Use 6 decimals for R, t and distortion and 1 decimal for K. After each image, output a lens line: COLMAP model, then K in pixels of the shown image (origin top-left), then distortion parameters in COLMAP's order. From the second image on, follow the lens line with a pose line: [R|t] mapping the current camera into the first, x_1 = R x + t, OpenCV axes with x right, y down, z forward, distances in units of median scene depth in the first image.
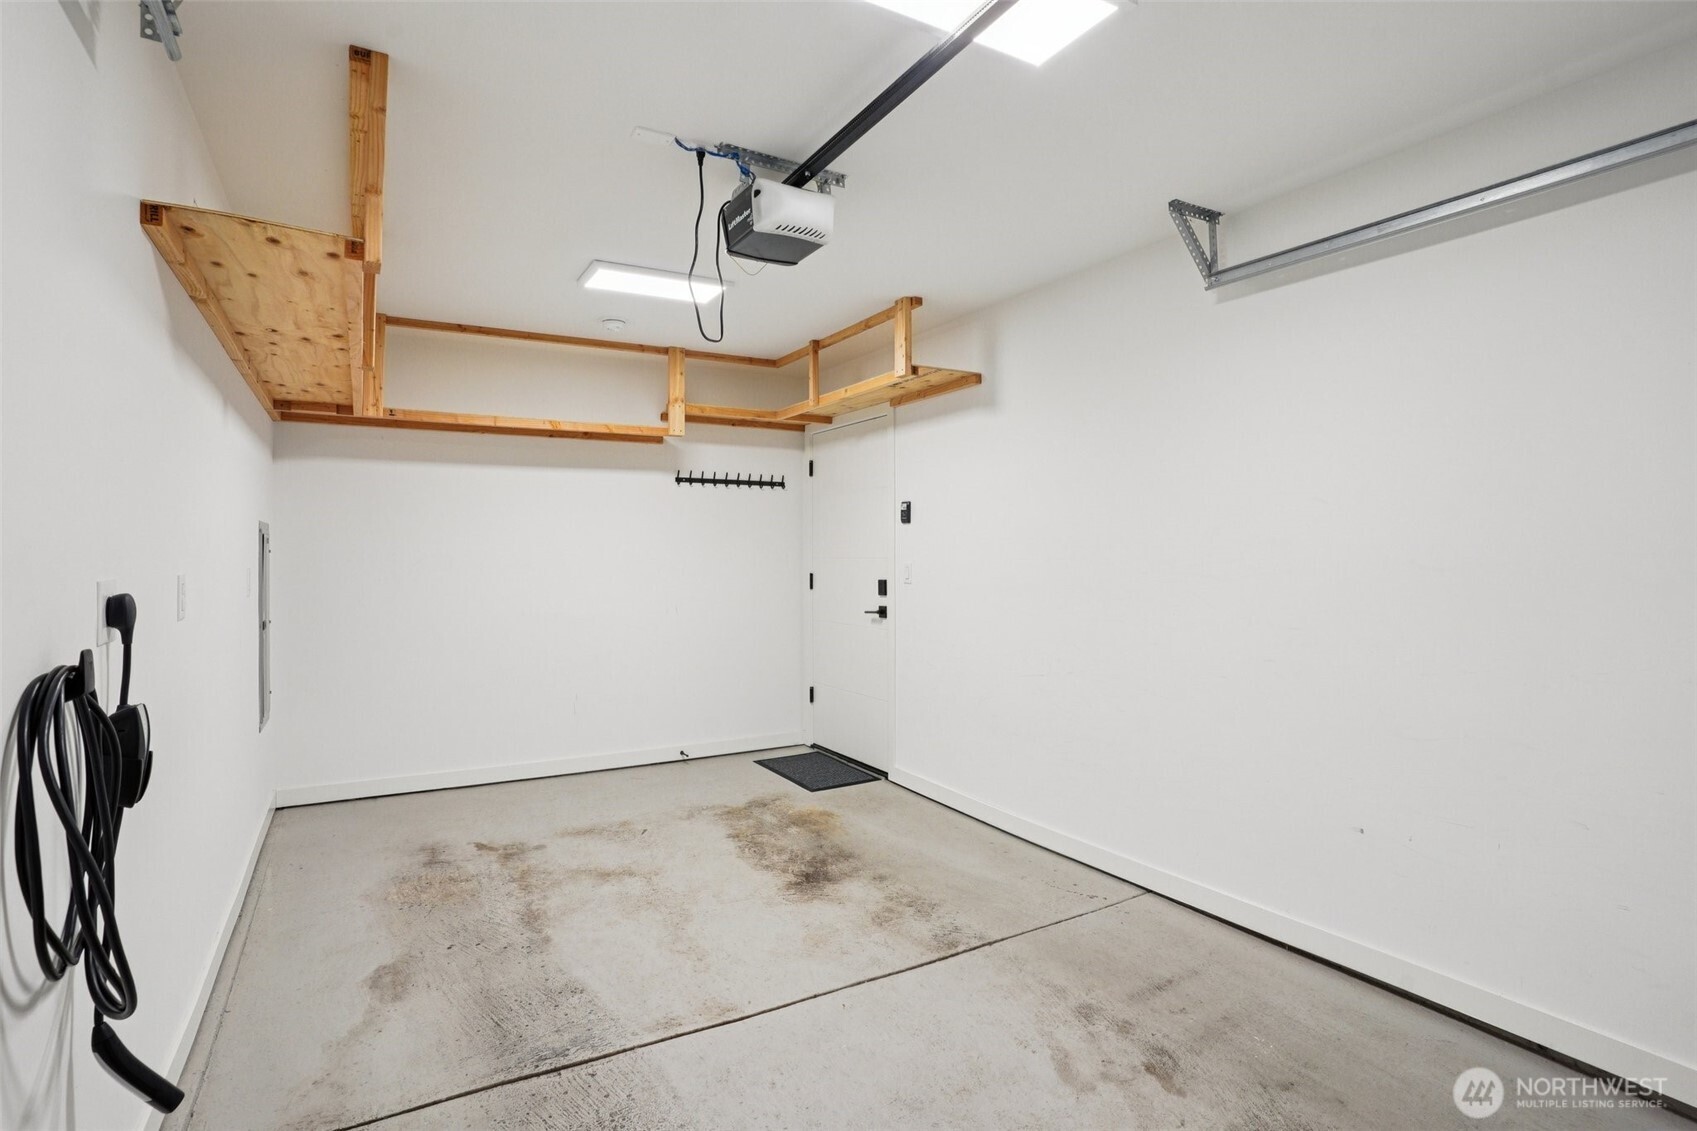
lens RADIAL K [[846.0, 0, 846.6], [0, 846.0, 565.9], [0, 0, 1]] dist [-0.051044, 0.008317]
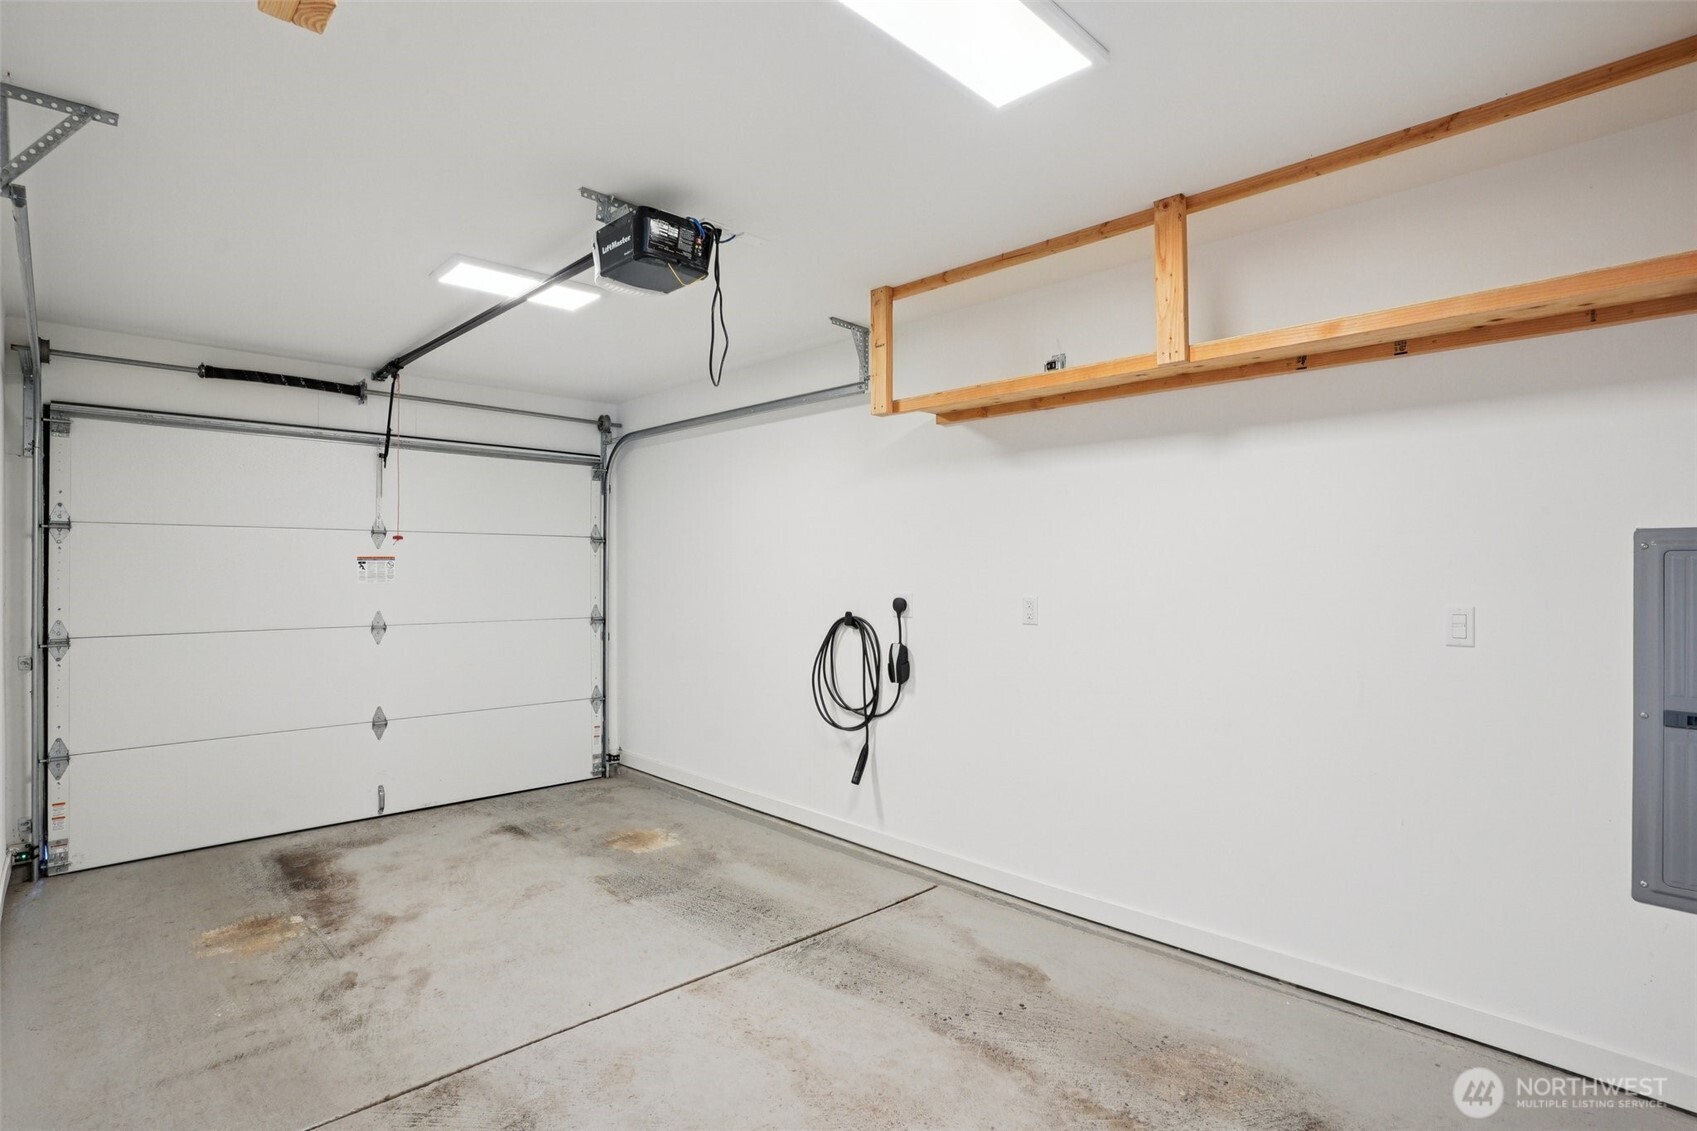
lens RADIAL K [[846.0, 0, 851.2], [0, 846.0, 562.5], [0, 0, 1]] dist [-0.051044, 0.008317]
pose [[-0.970313, 0.003586, -0.241827, -0.071094], [0.002937, 0.999991, 0.003044, -0.048772], [0.241836, 0.002243, -0.970315, 2.038685]]
